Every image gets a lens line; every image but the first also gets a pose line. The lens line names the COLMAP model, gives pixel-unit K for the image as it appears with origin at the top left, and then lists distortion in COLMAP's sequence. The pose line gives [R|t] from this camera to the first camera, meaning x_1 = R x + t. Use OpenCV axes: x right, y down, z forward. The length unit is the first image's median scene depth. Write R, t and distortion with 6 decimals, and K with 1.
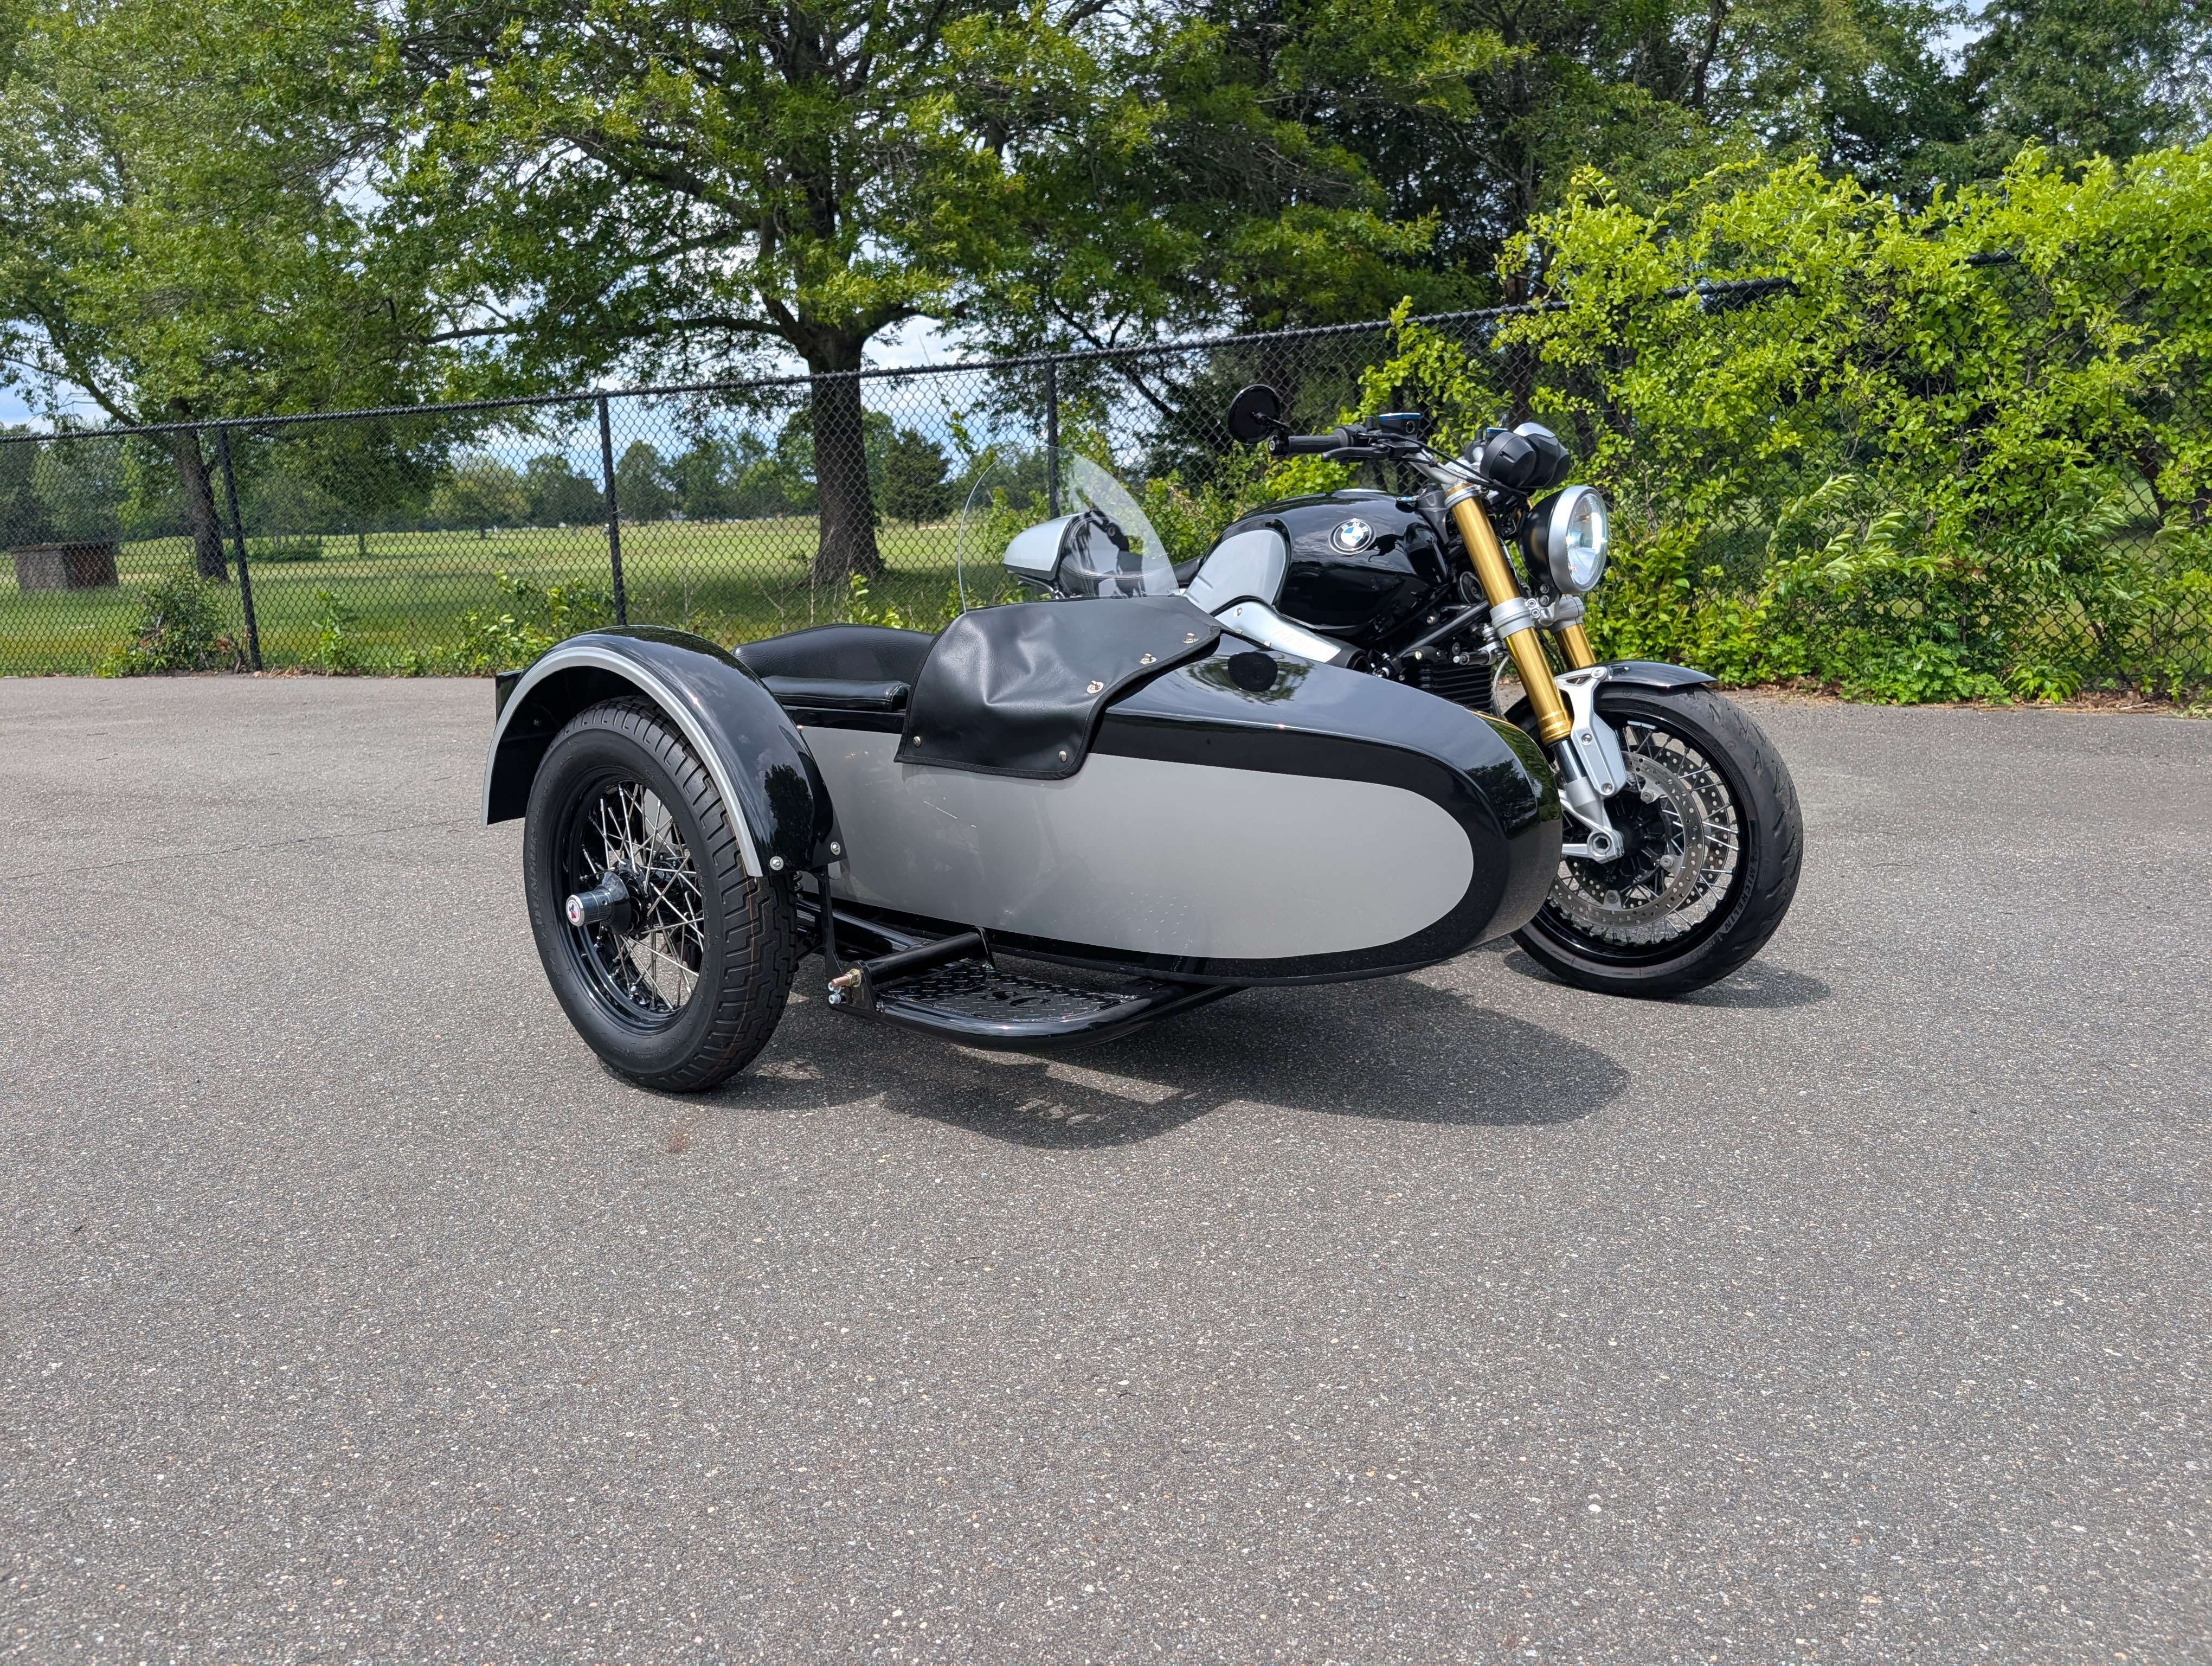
lens RADIAL K [[1623.0, 0, 1096.5], [0, 1623.0, 848.7], [0, 0, 1]] dist [0.012846, -0.010270]
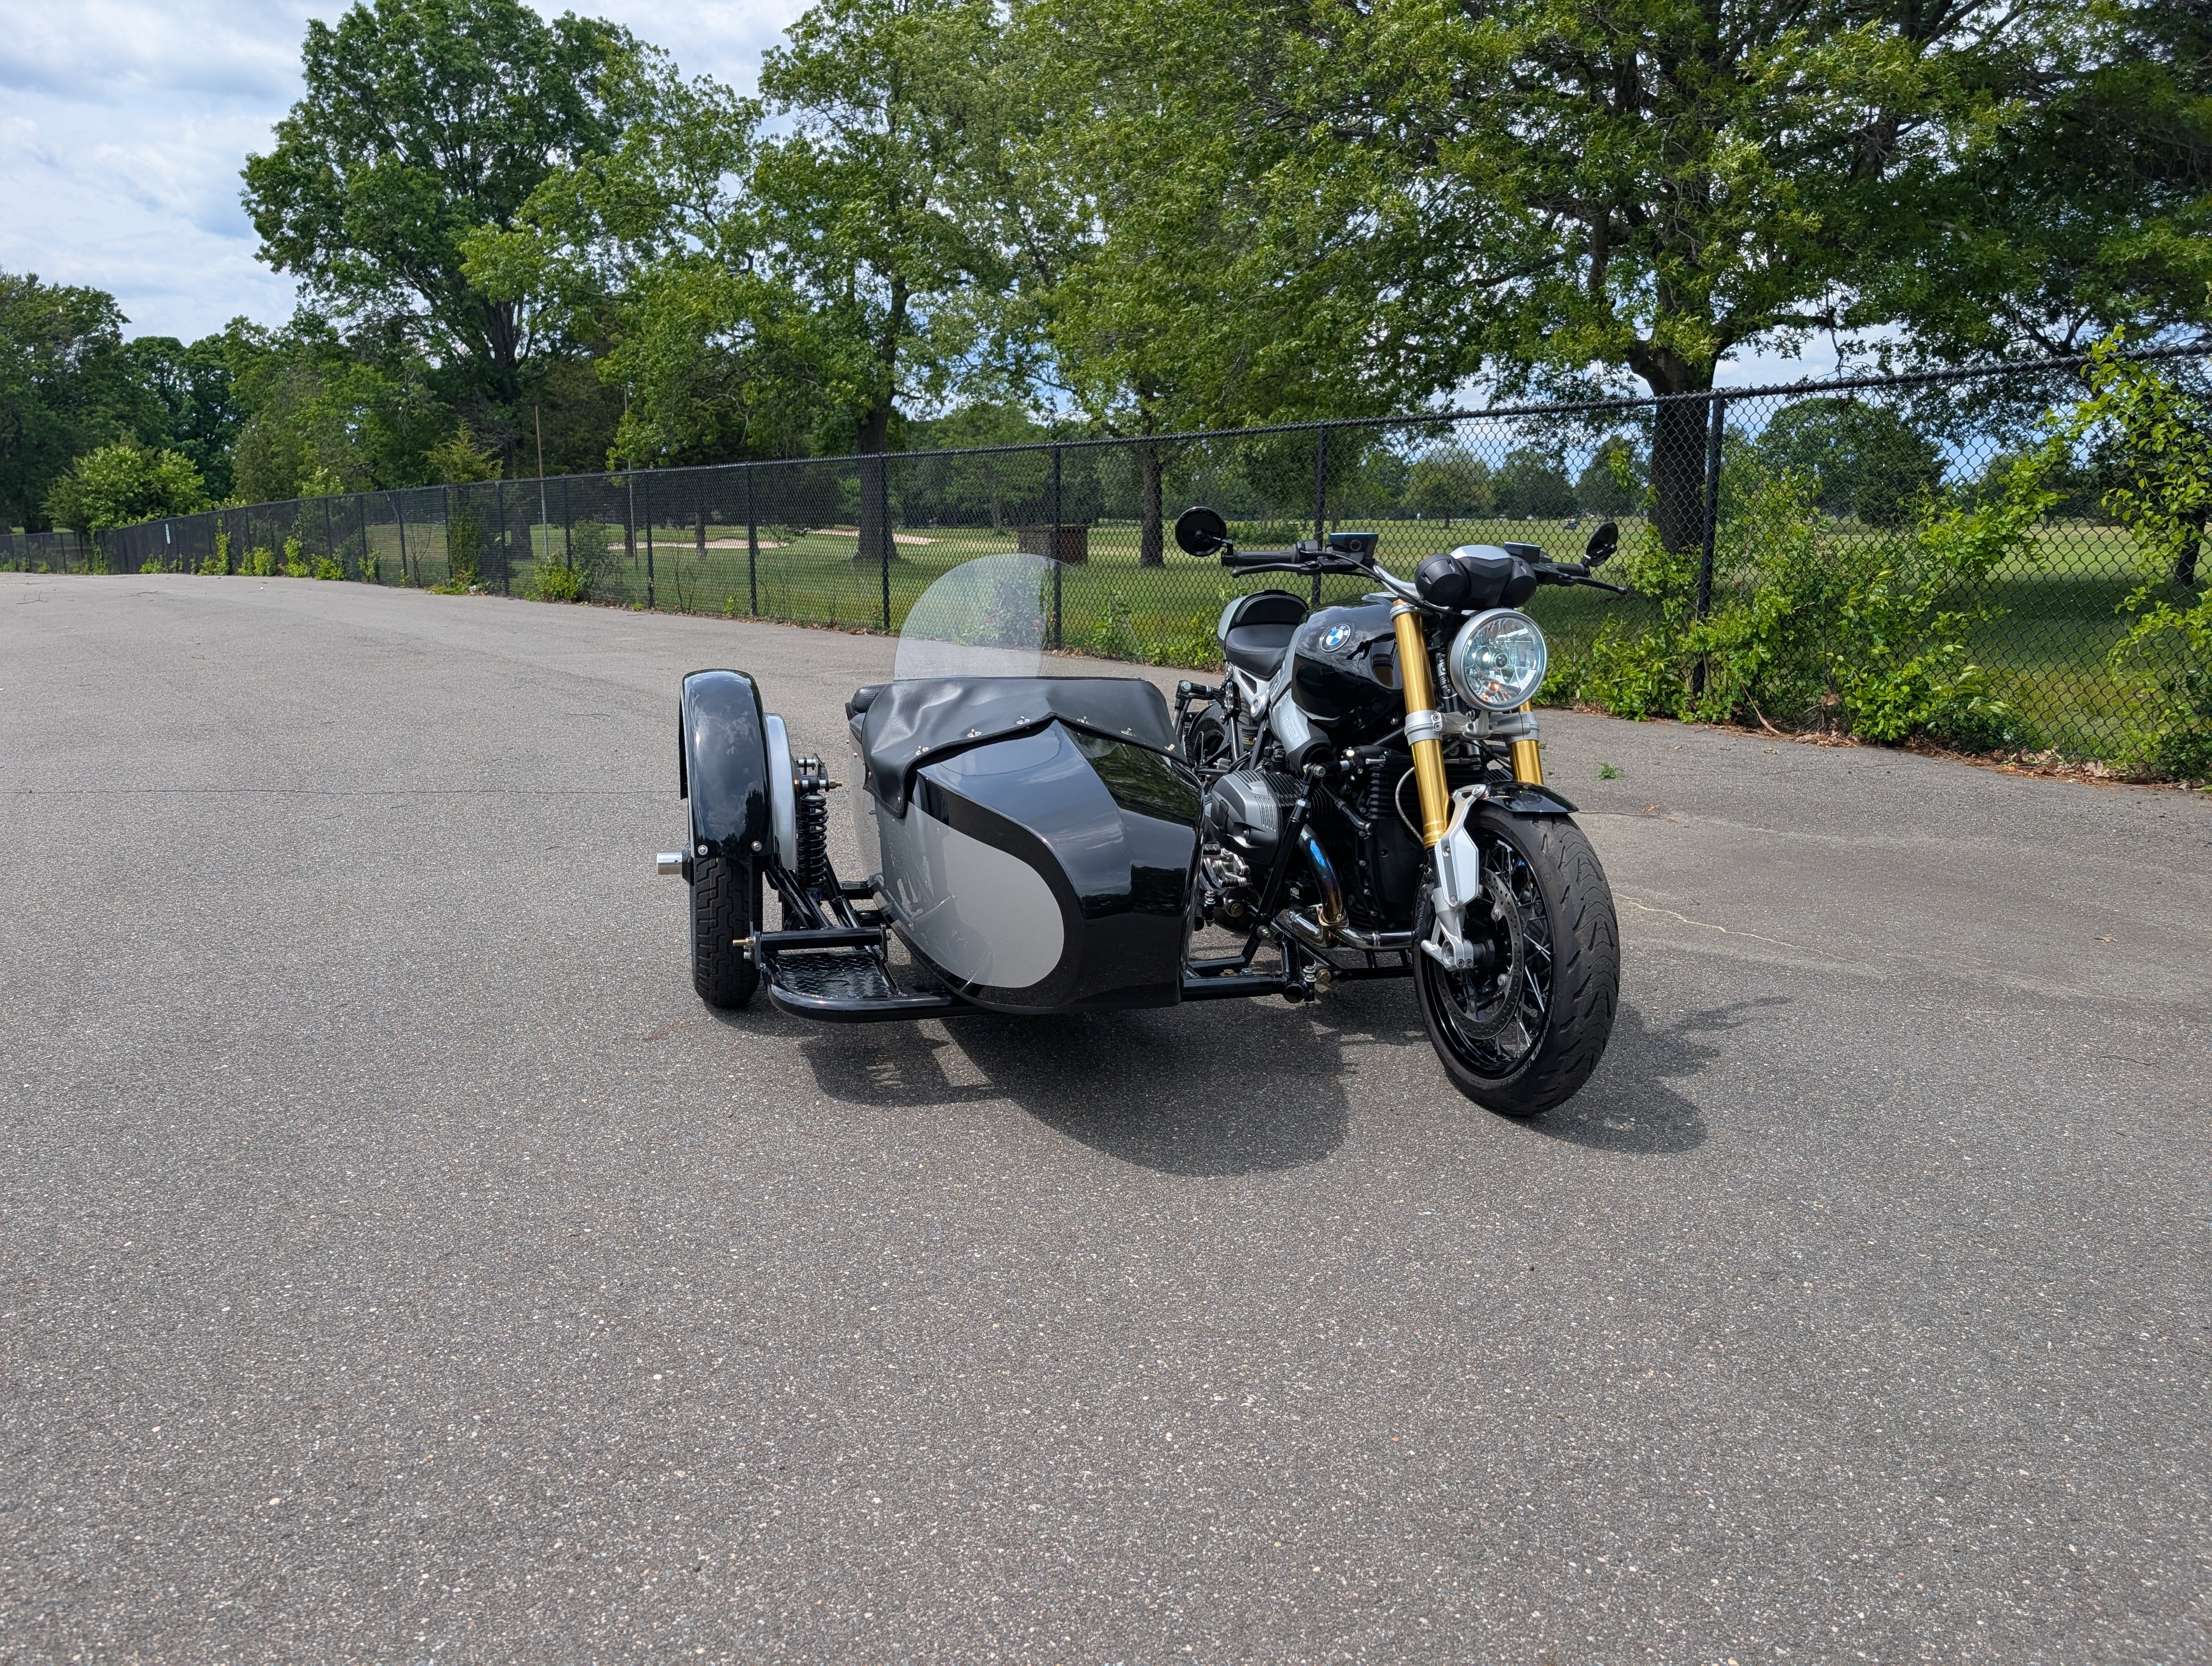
lens RADIAL K [[1623.0, 0, 1096.9], [0, 1623.0, 836.8], [0, 0, 1]] dist [0.012846, -0.010270]
pose [[0.838623, 0.142265, -0.525805, 0.251320], [-0.143841, 0.988866, 0.038137, -0.031986], [0.525376, 0.043650, 0.849750, -0.003103]]
